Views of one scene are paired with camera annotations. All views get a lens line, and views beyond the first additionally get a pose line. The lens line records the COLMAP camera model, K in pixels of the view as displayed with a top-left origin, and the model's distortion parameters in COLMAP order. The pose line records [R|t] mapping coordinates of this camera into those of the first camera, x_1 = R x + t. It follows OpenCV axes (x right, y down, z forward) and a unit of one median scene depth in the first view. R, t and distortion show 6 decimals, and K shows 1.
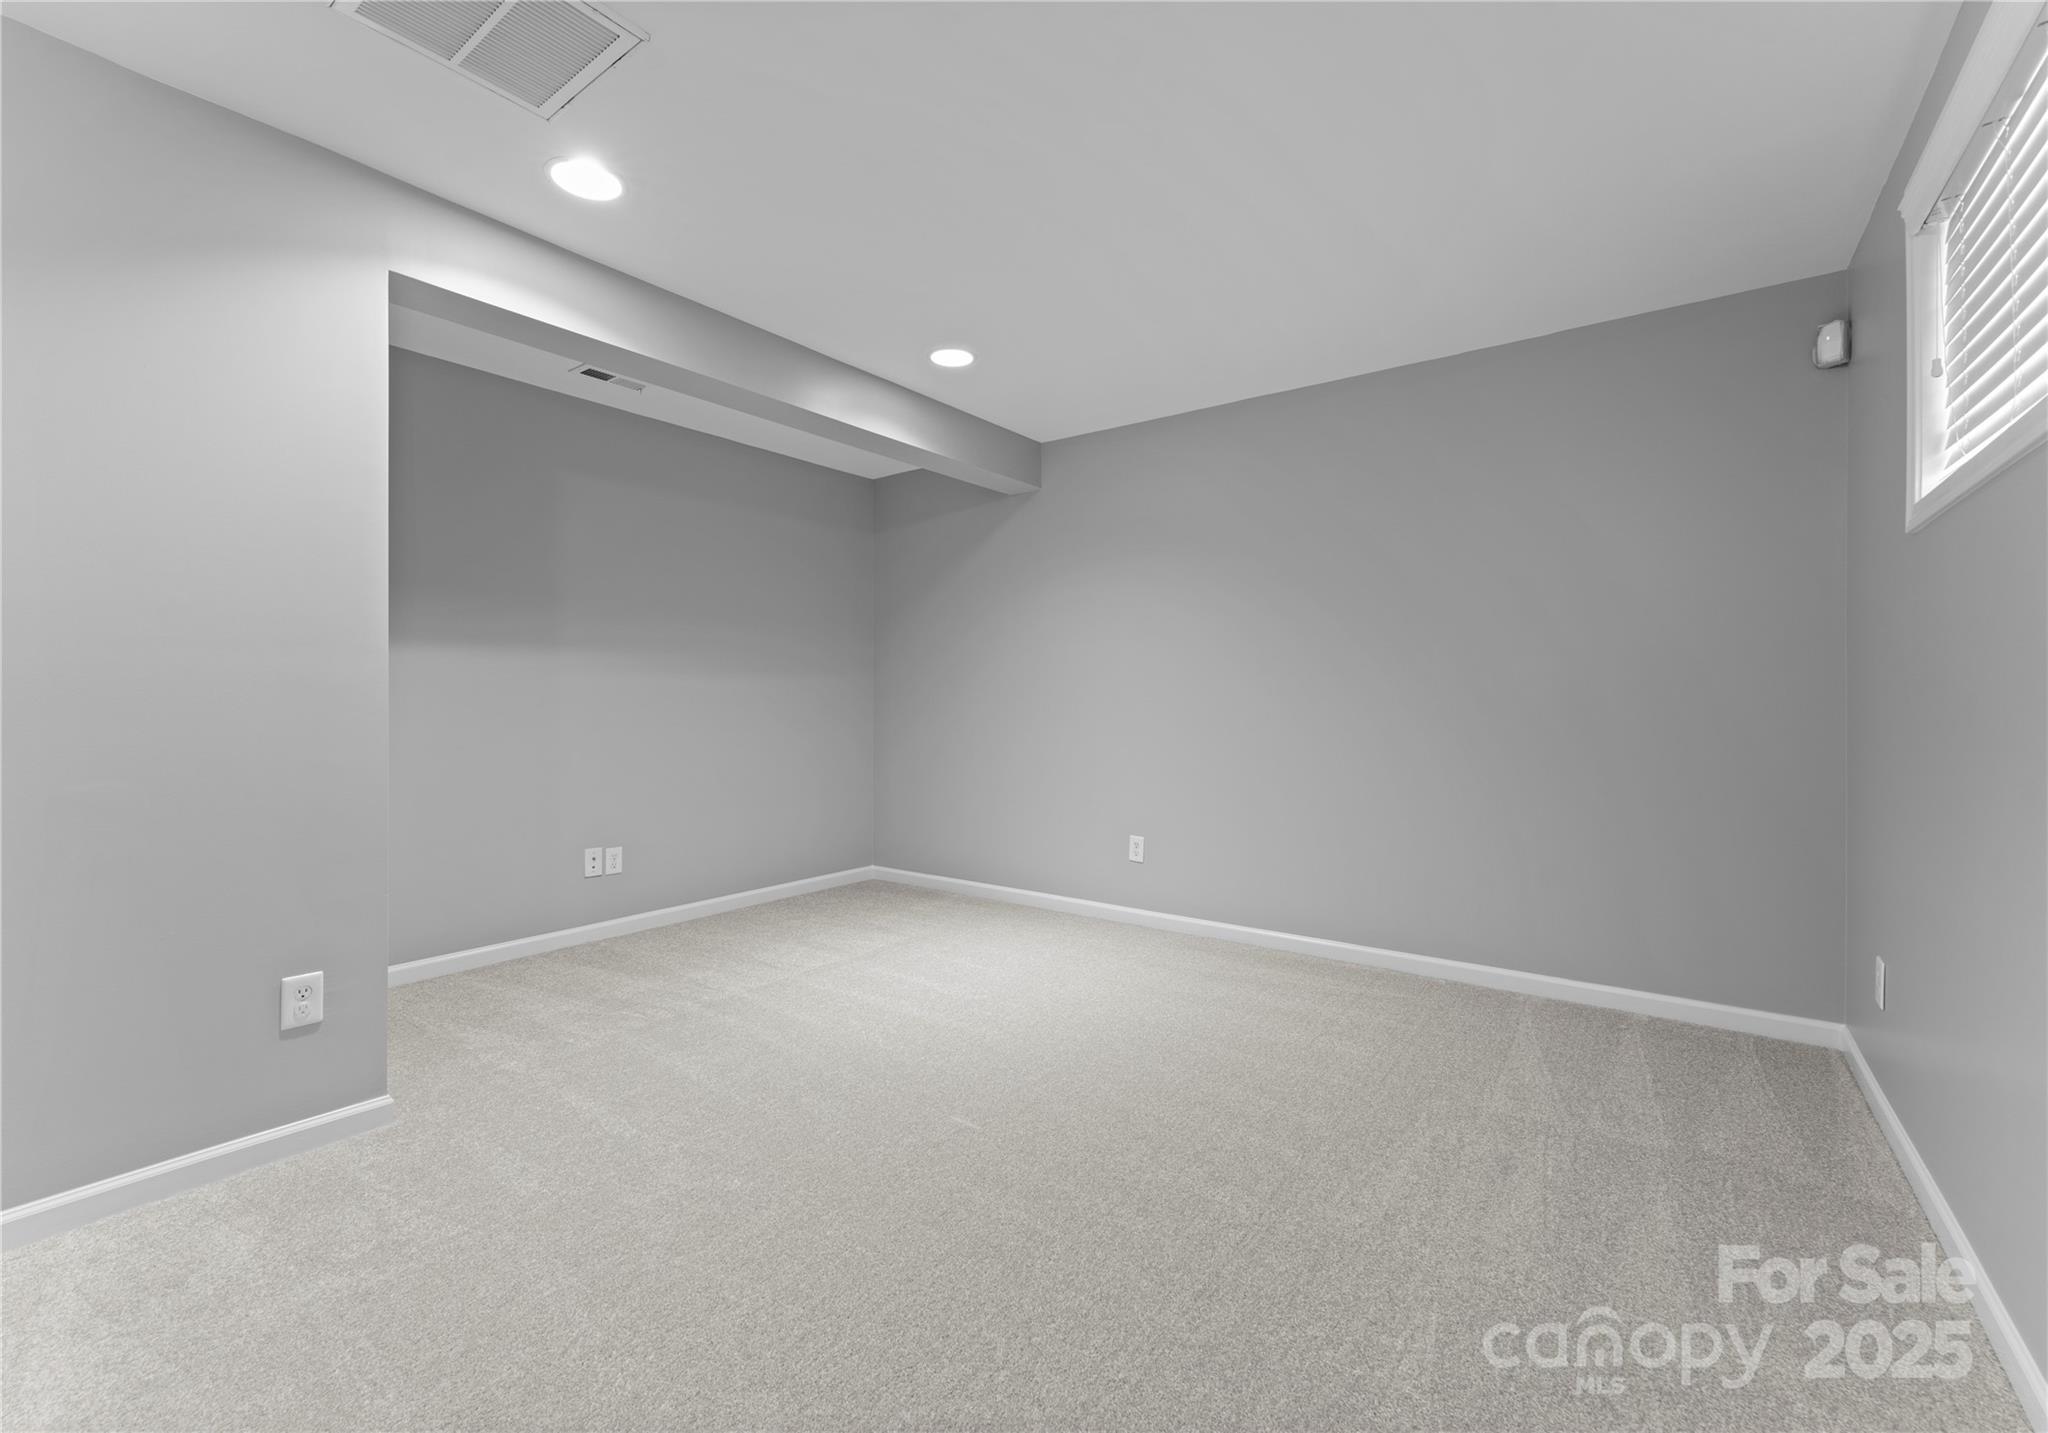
lens RADIAL K [[875.6, 0, 1014.9], [0, 875.6, 709.1], [0, 0, 1]] dist [0.002357, -0.000213]
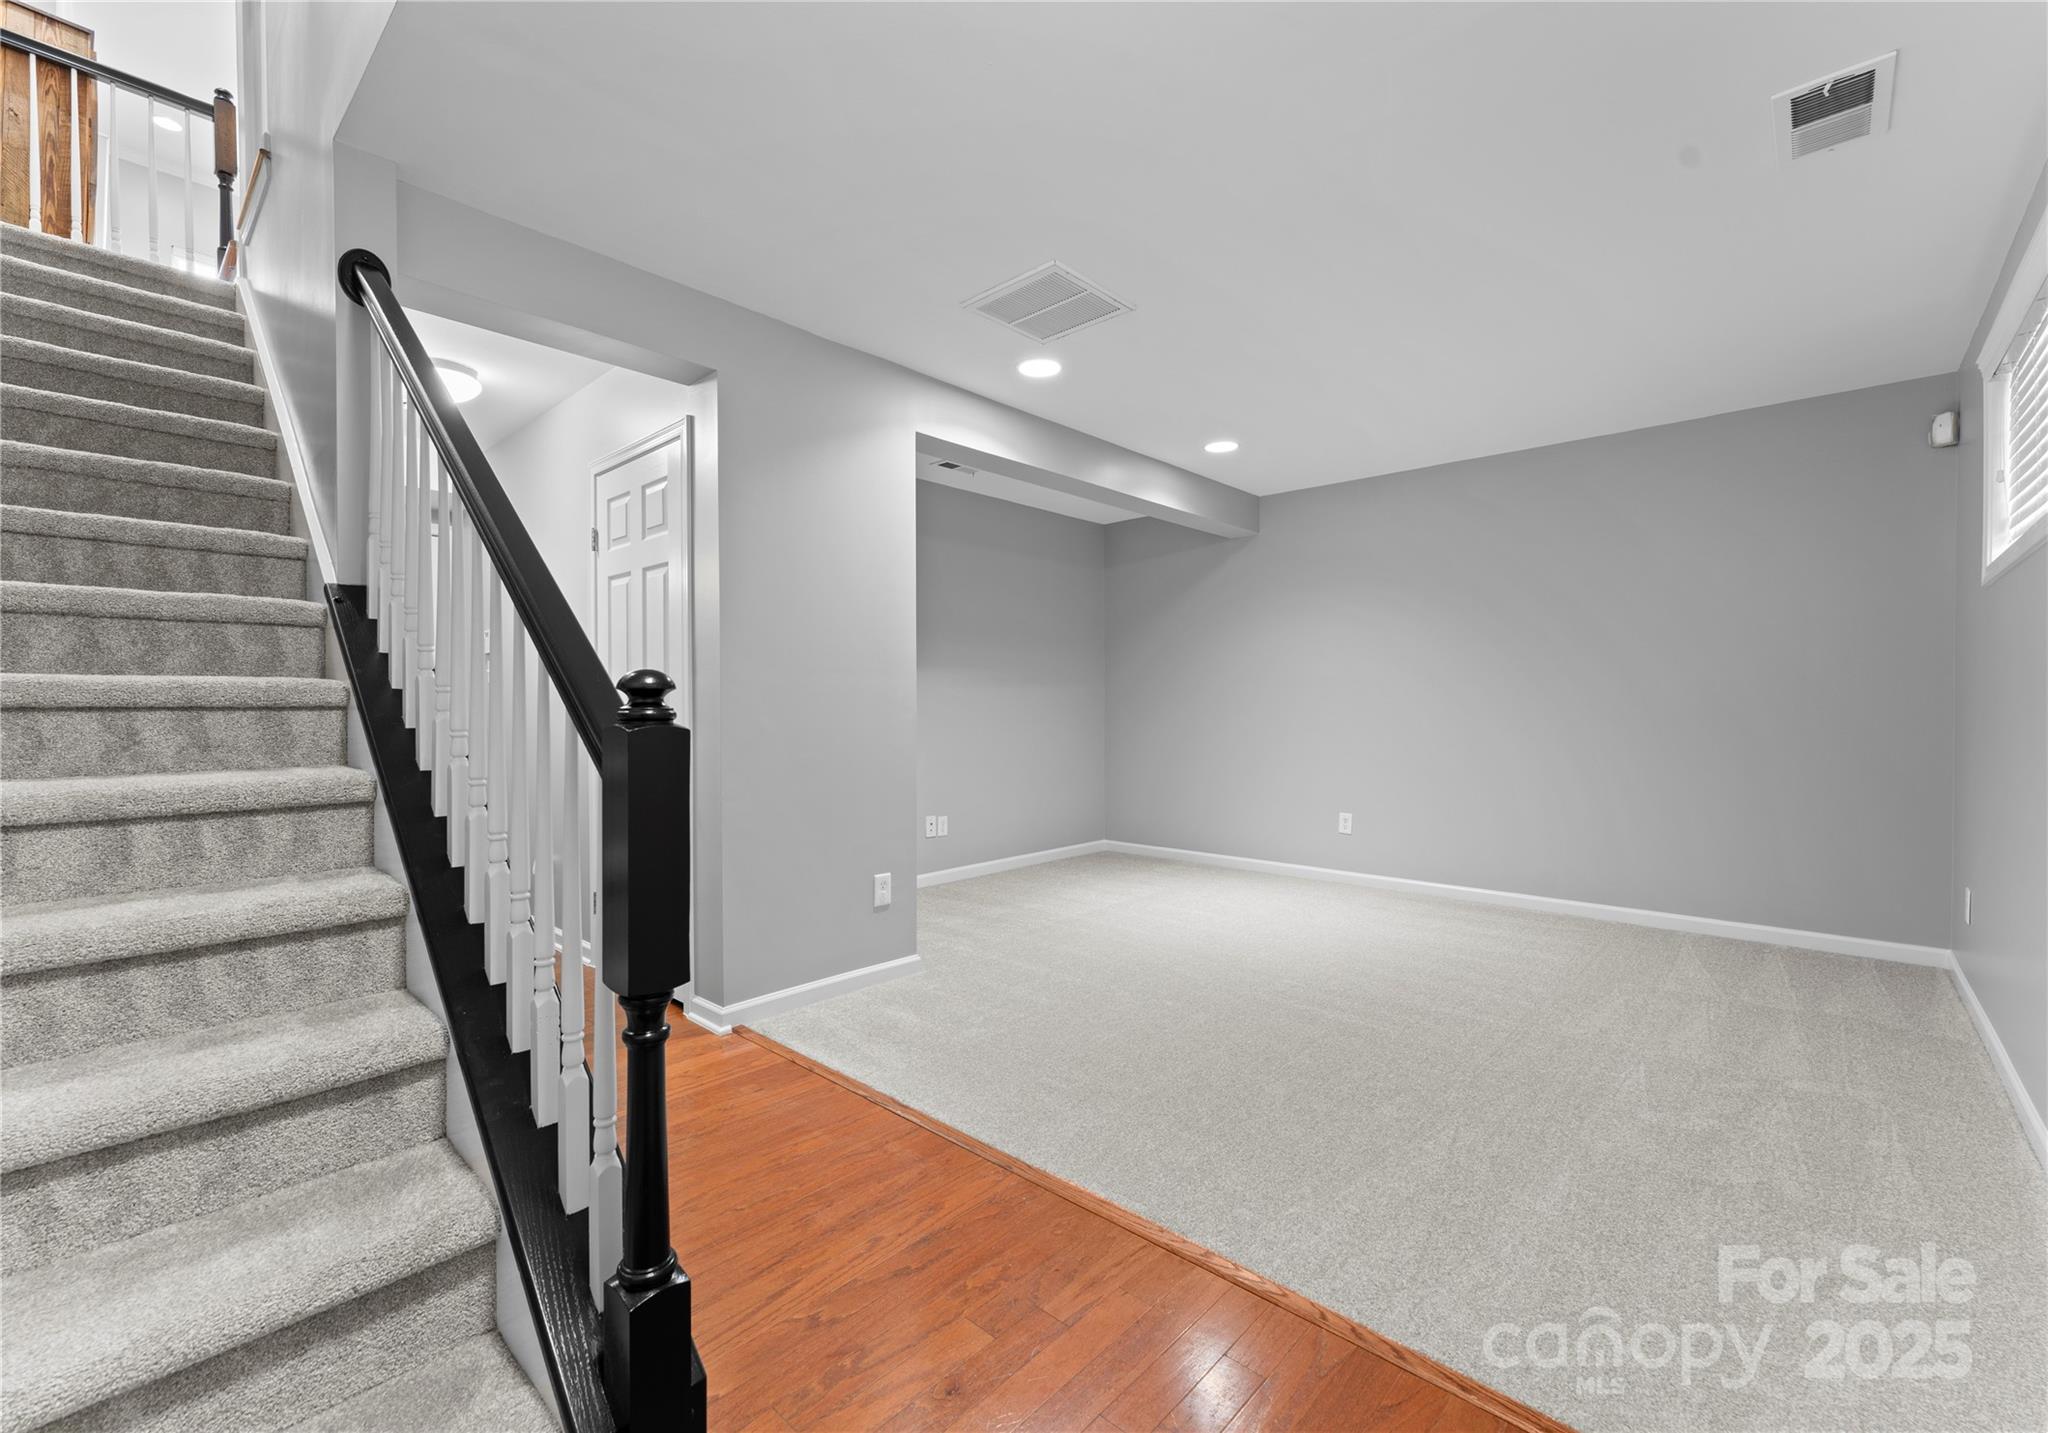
lens RADIAL K [[887.2, 0, 1000.8], [0, 887.2, 724.0], [0, 0, 1]] dist [0.000016, 0.000417]
pose [[0.994158, -0.000383, -0.107938, -0.326095], [0.001421, 0.999953, 0.009545, 0.007592], [0.107930, -0.009643, 0.994112, -0.475400]]
